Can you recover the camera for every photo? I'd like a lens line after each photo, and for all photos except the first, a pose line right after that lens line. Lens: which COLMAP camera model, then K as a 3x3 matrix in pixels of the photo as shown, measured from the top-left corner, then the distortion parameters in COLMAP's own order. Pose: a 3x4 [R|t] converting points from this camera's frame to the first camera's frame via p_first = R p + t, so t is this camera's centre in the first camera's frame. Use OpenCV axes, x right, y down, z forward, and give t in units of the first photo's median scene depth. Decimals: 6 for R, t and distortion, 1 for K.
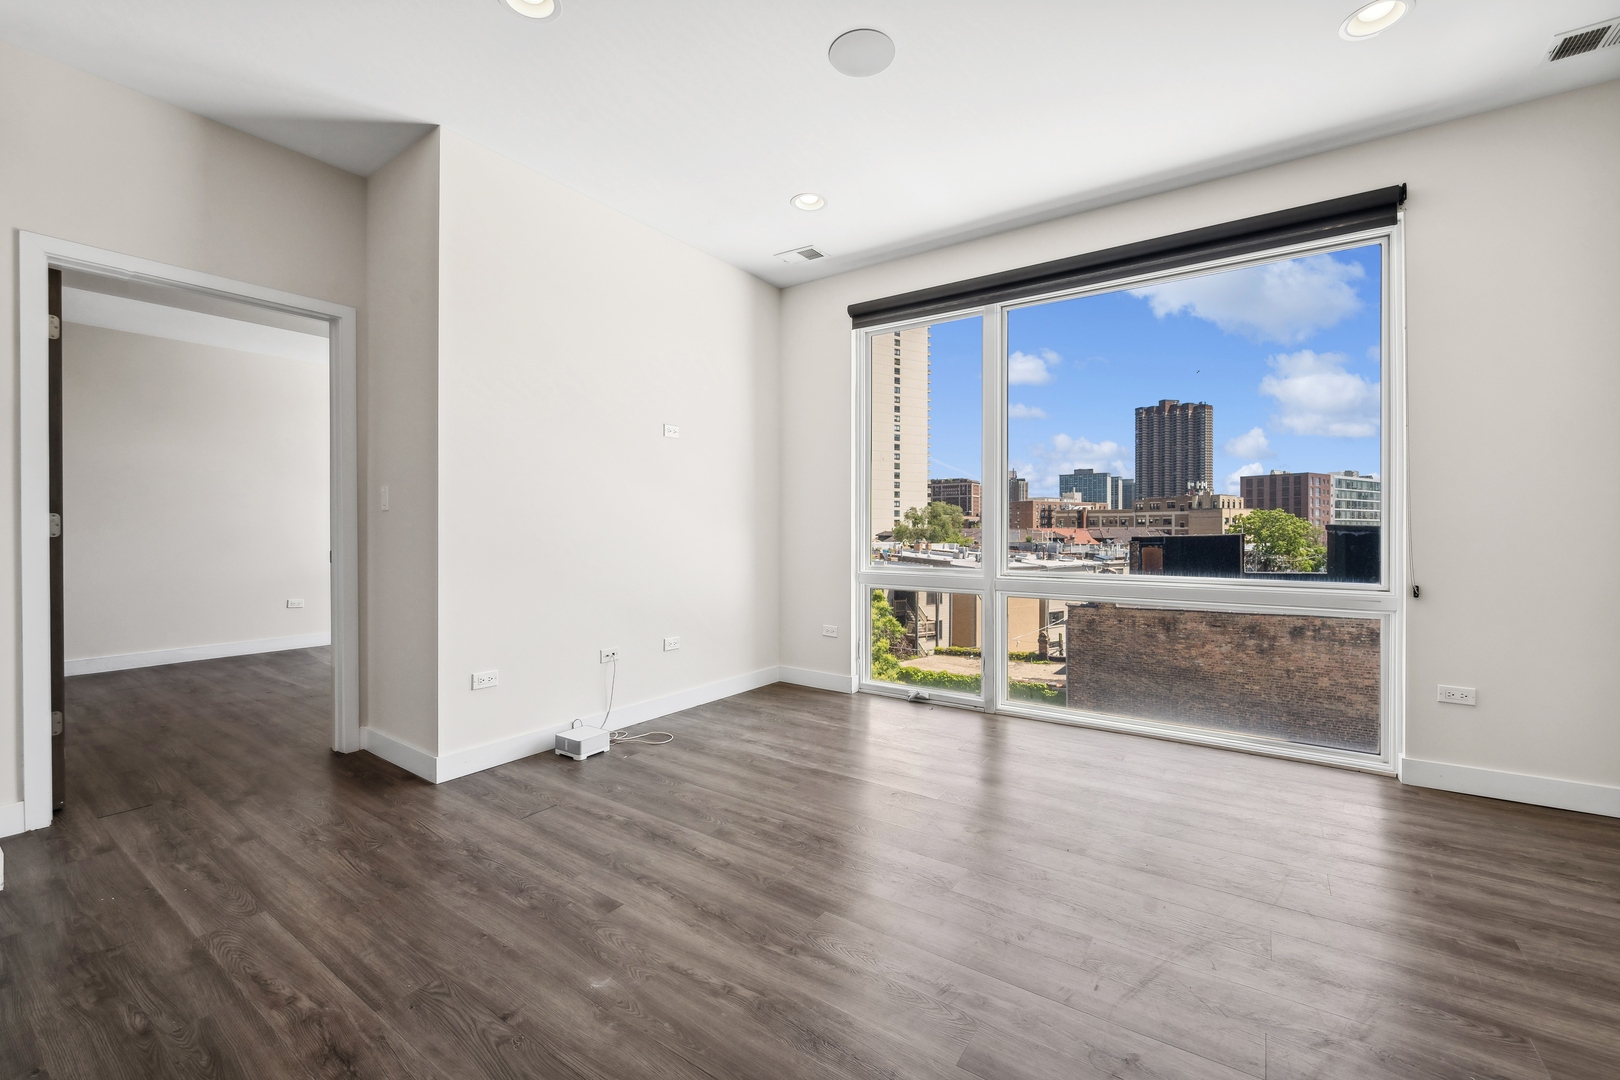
lens RADIAL K [[659.0, 0, 802.8], [0, 659.0, 534.2], [0, 0, 1]] dist [-0.001904, -0.002305]
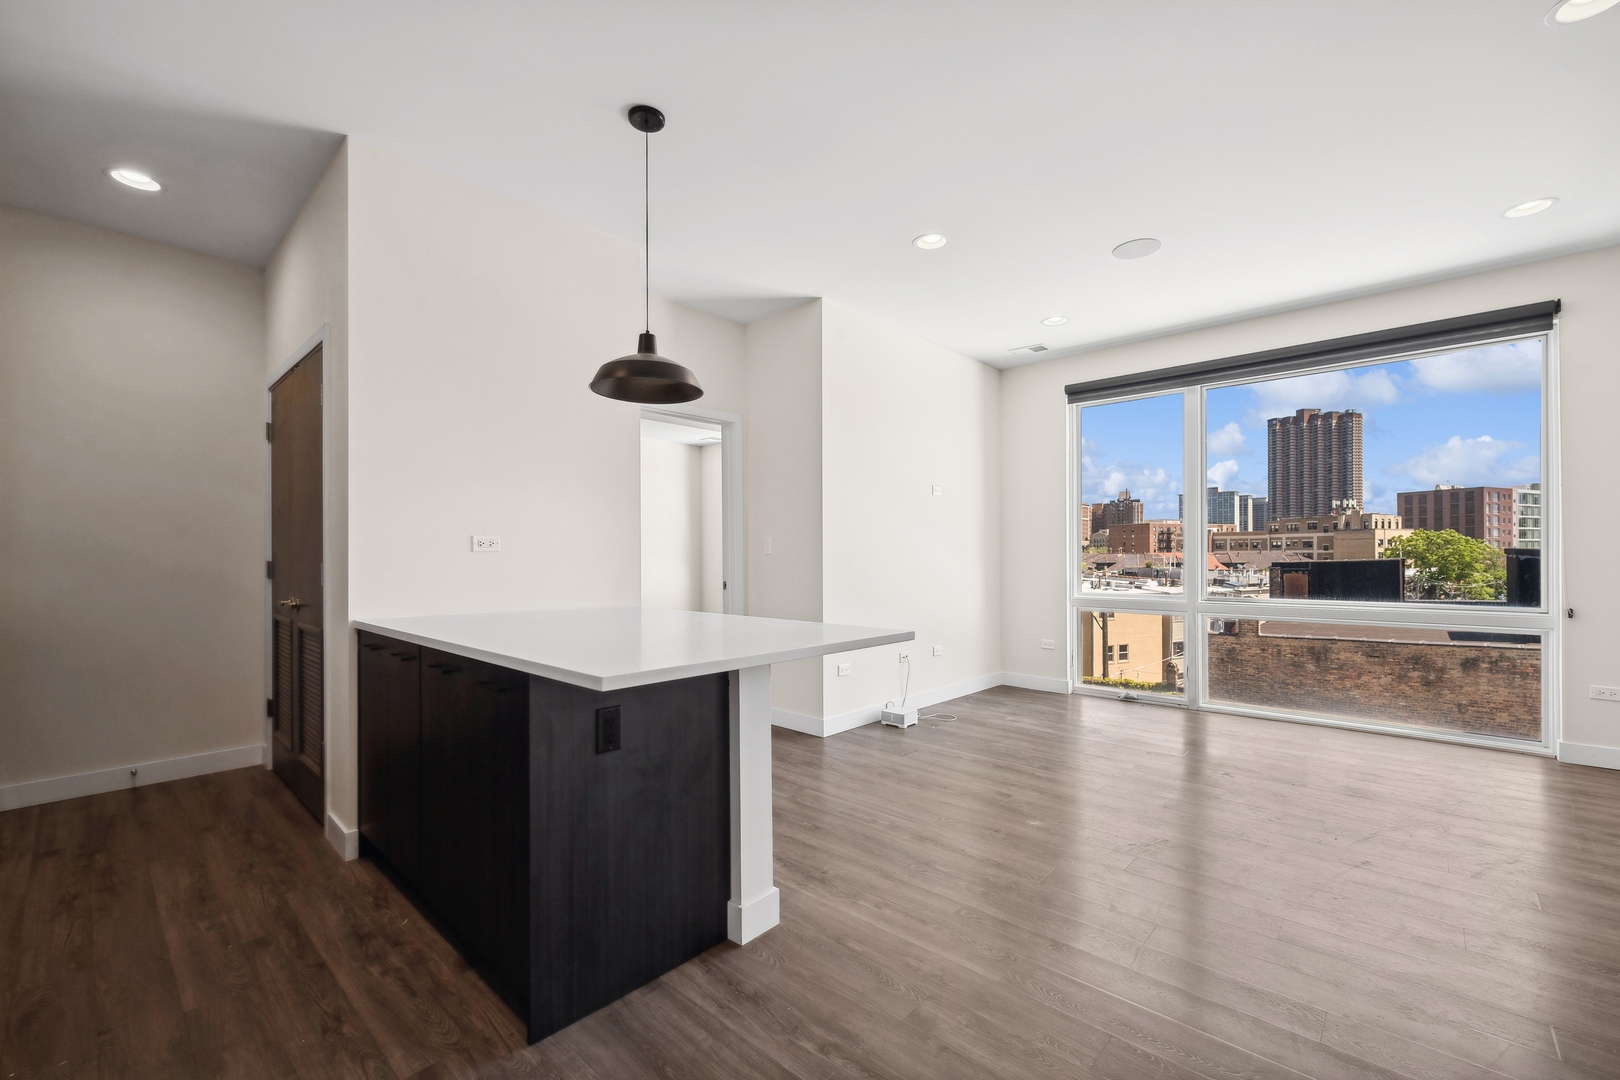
lens RADIAL K [[666.0, 0, 800.6], [0, 666.0, 559.5], [0, 0, 1]] dist [-0.009497, 0.000025]
pose [[0.989037, -0.005194, -0.147577, -0.338199], [0.004999, 0.999986, -0.001687, -0.020973], [0.147584, 0.000931, 0.989049, -0.454977]]
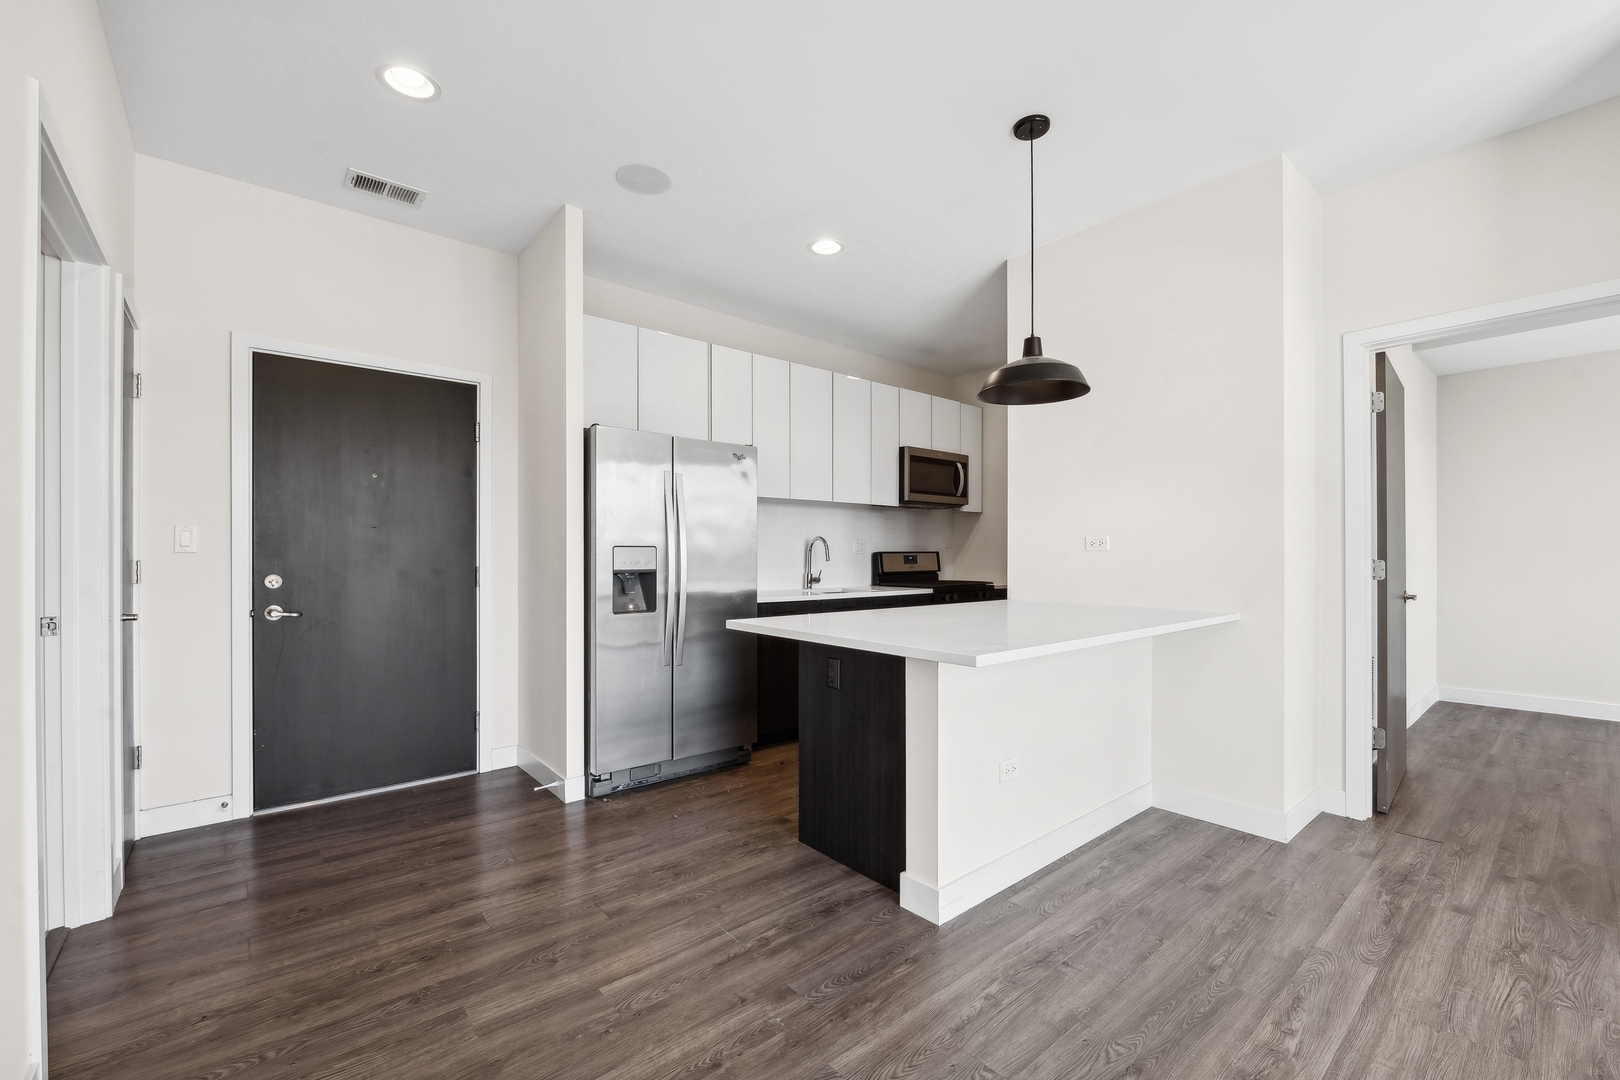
lens RADIAL K [[666.0, 0, 806.5], [0, 666.0, 555.9], [0, 0, 1]] dist [-0.009497, 0.000025]
pose [[-0.261540, -0.001365, -0.965192, 0.215314], [-0.008312, 0.999965, 0.000839, -0.024227], [0.965157, 0.008242, -0.261542, 0.250669]]
